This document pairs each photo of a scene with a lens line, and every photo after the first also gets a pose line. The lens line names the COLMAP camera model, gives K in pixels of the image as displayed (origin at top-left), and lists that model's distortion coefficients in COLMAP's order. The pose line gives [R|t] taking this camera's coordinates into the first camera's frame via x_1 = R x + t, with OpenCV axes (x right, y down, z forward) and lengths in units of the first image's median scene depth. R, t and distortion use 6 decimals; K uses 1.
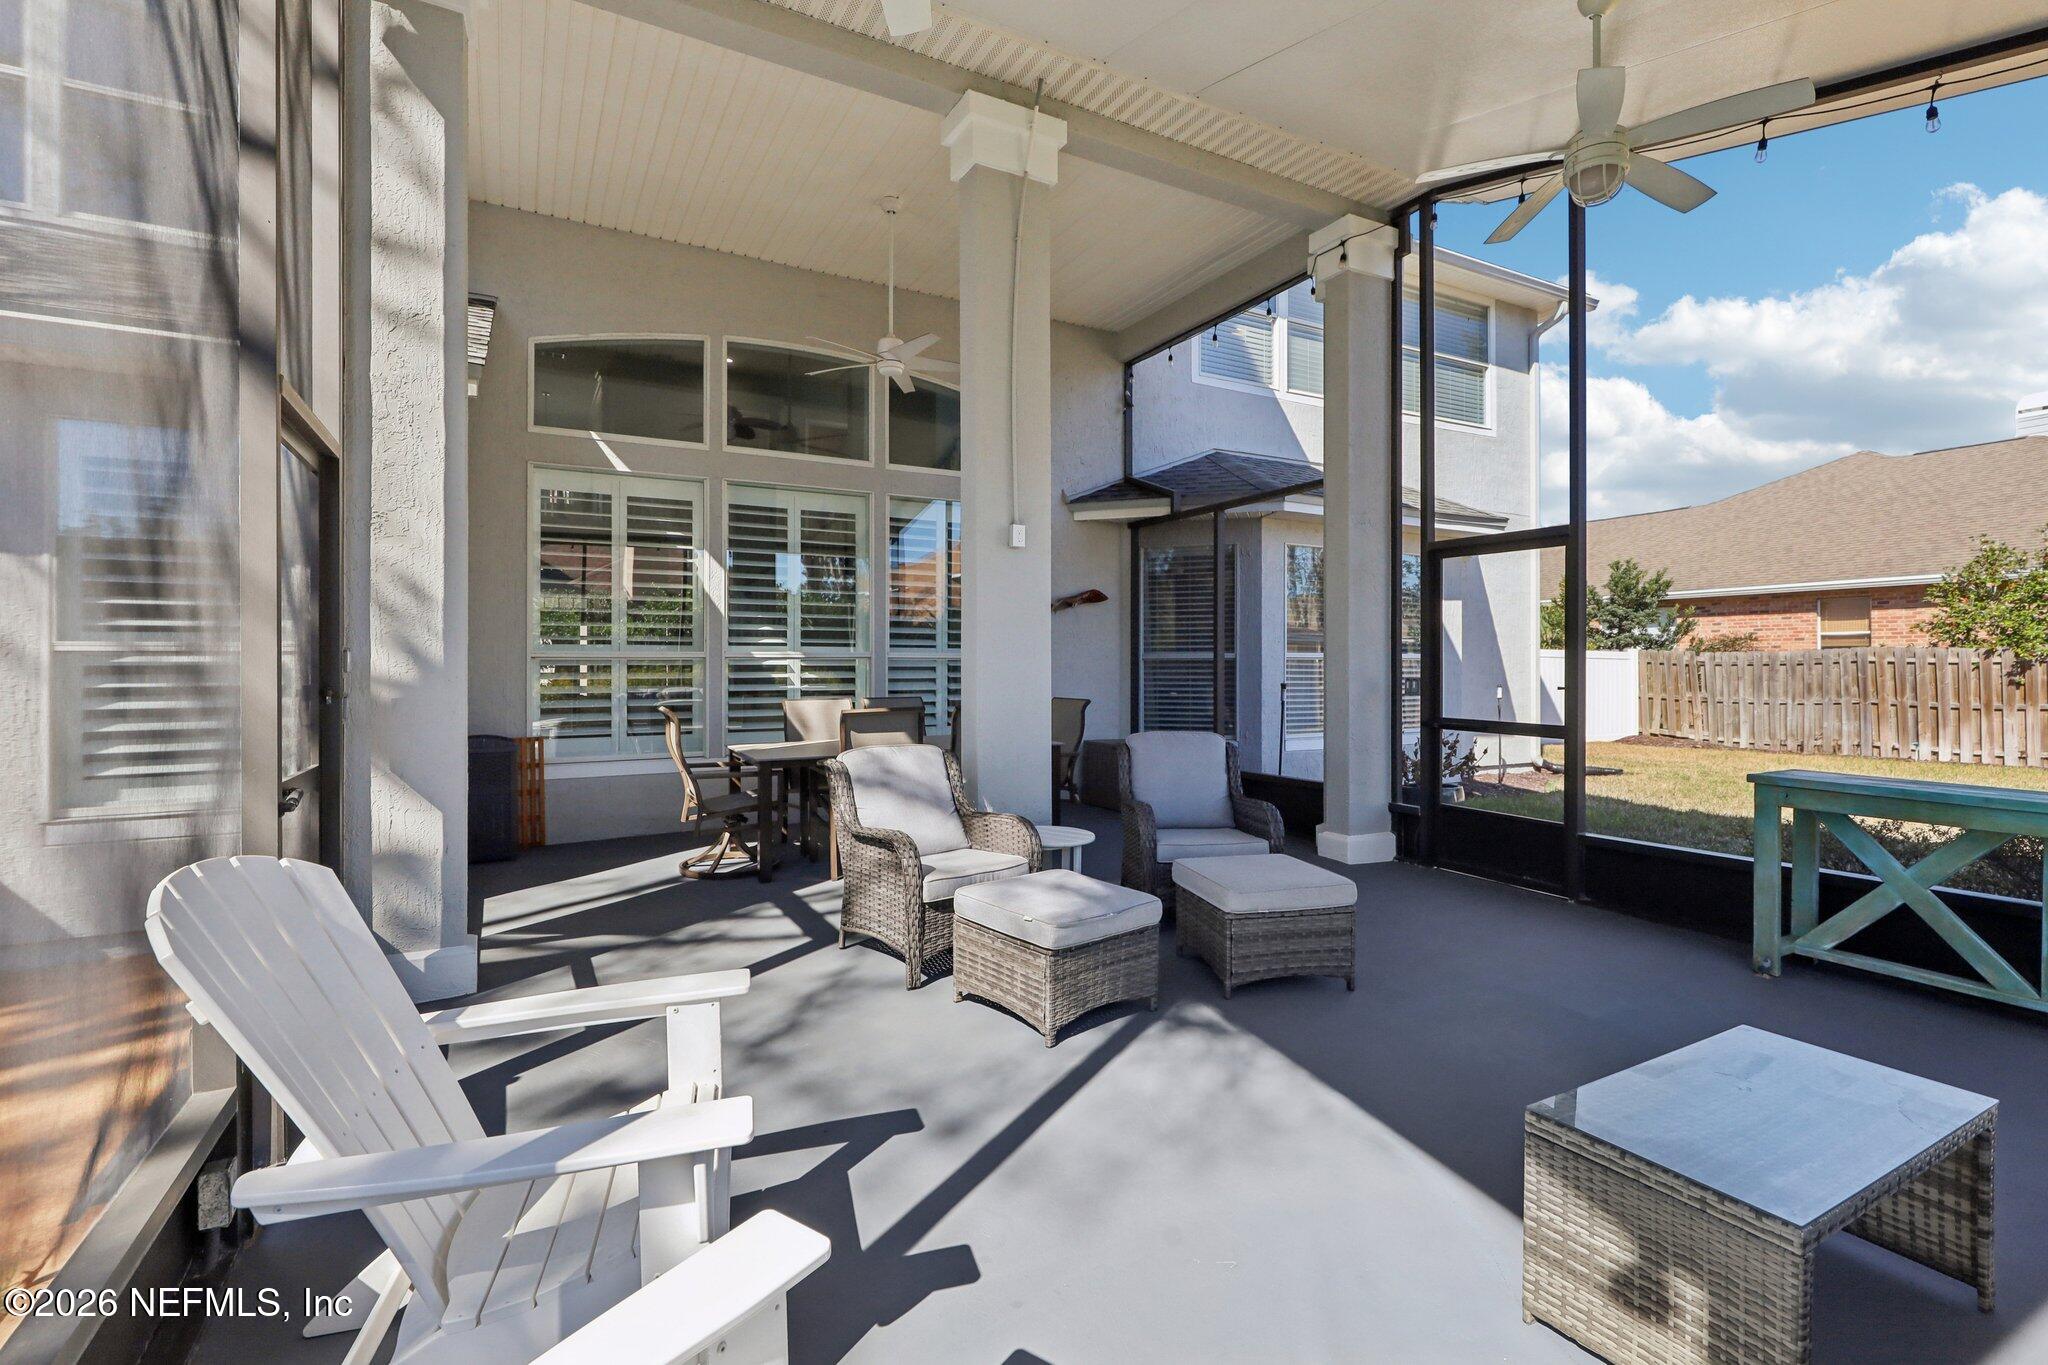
lens RADIAL K [[939.5, 0, 1035.5], [0, 939.5, 681.6], [0, 0, 1]] dist [0.002044, 0.000231]
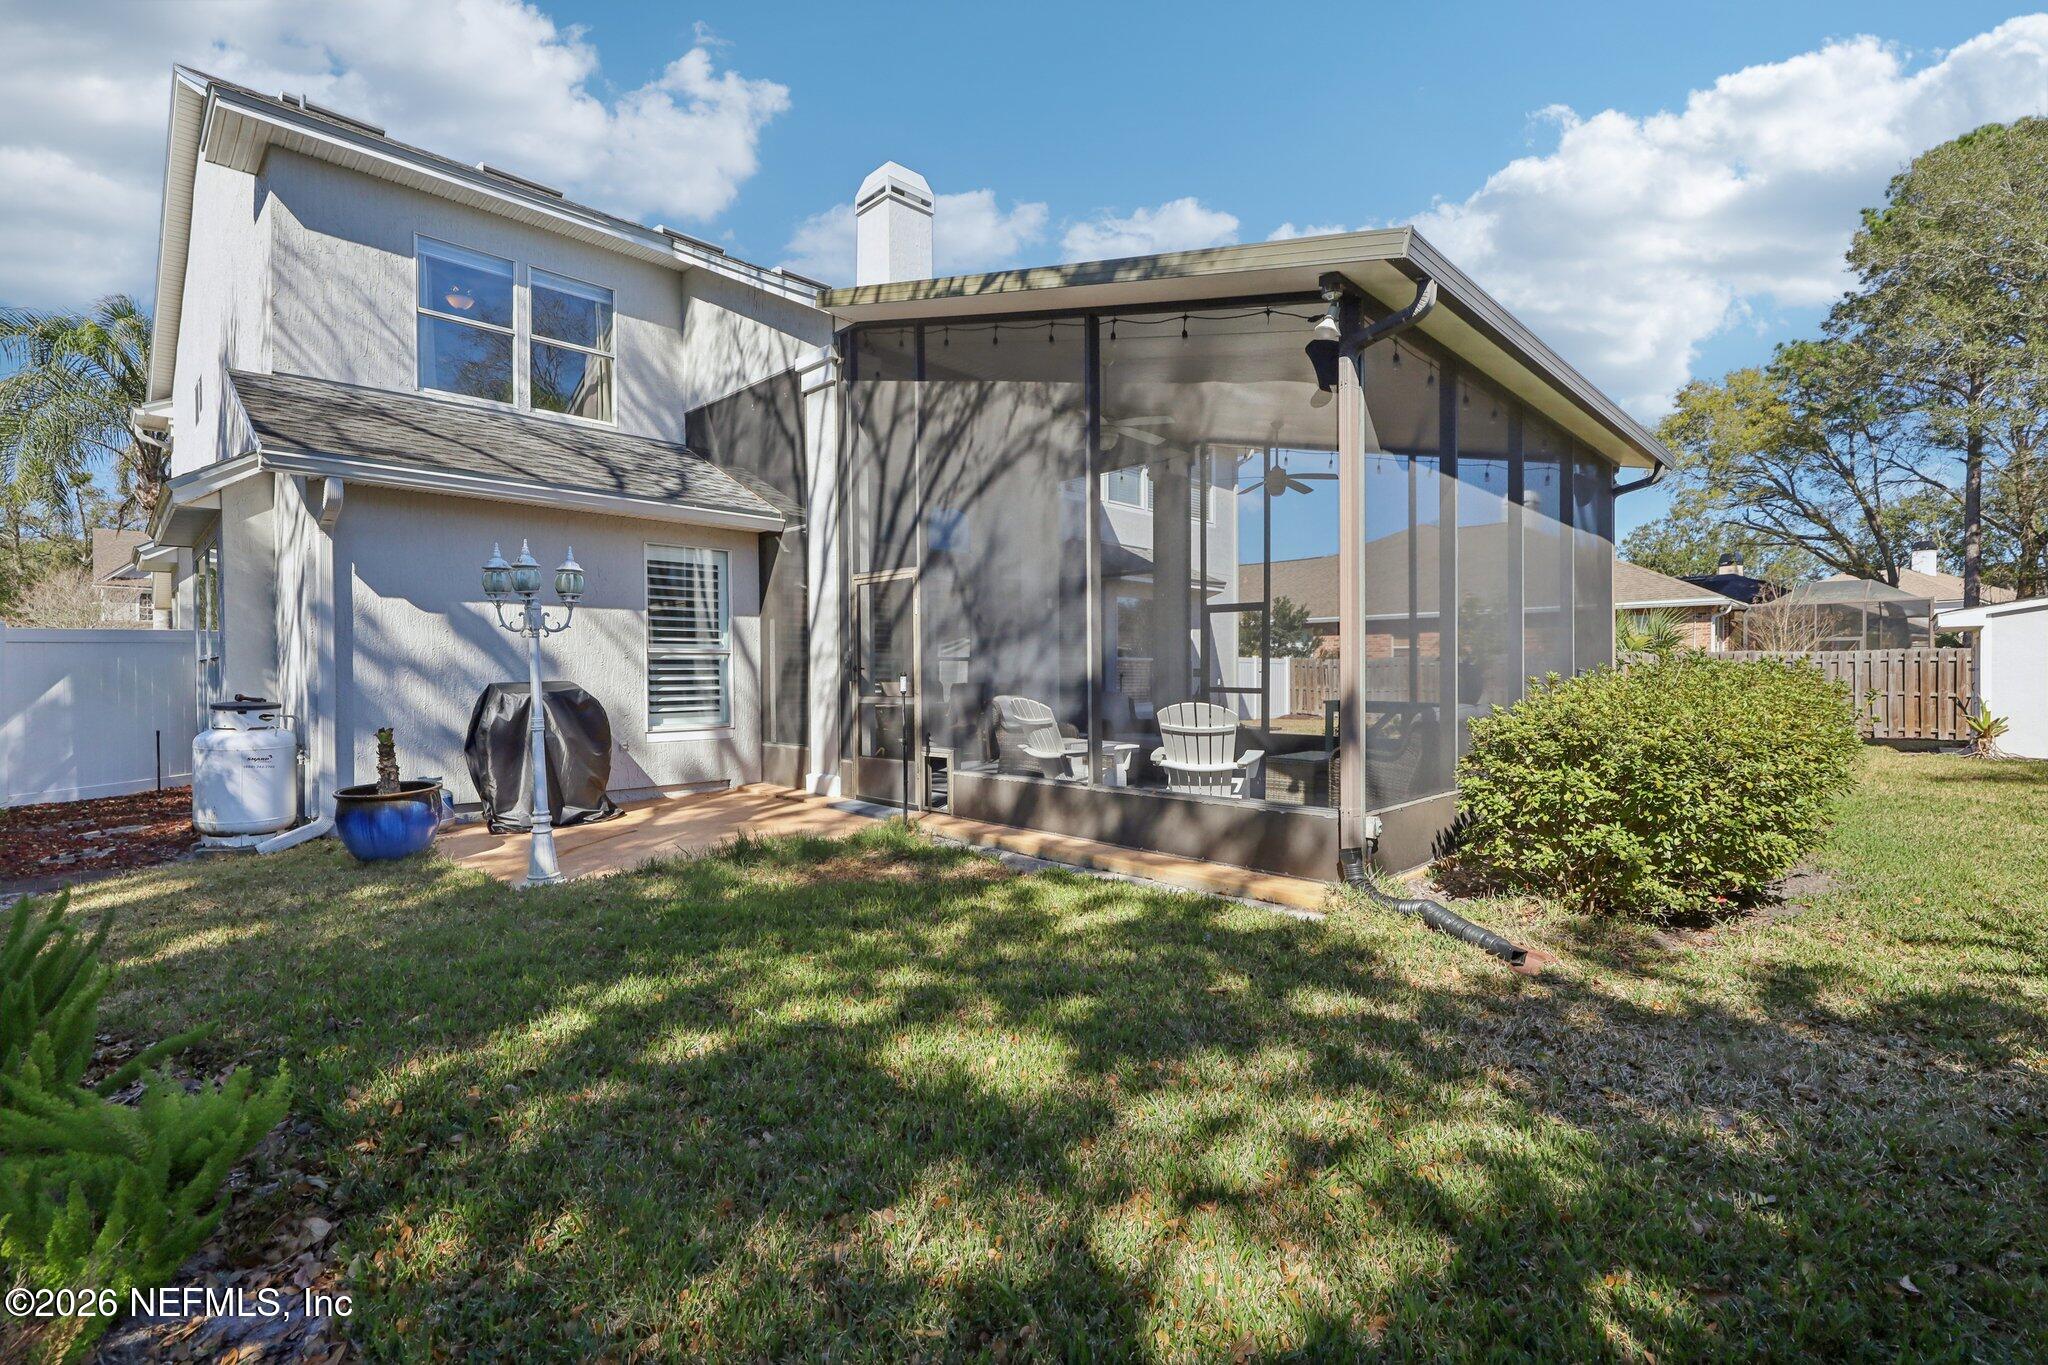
lens RADIAL K [[939.5, 0, 1024.8], [0, 939.5, 679.1], [0, 0, 1]] dist [0.002044, 0.000231]
pose [[0.956513, 0.003586, 0.291668, -0.215563], [-0.002710, 0.999991, -0.003408, 0.008030], [-0.291678, 0.002470, 0.956513, -0.332623]]
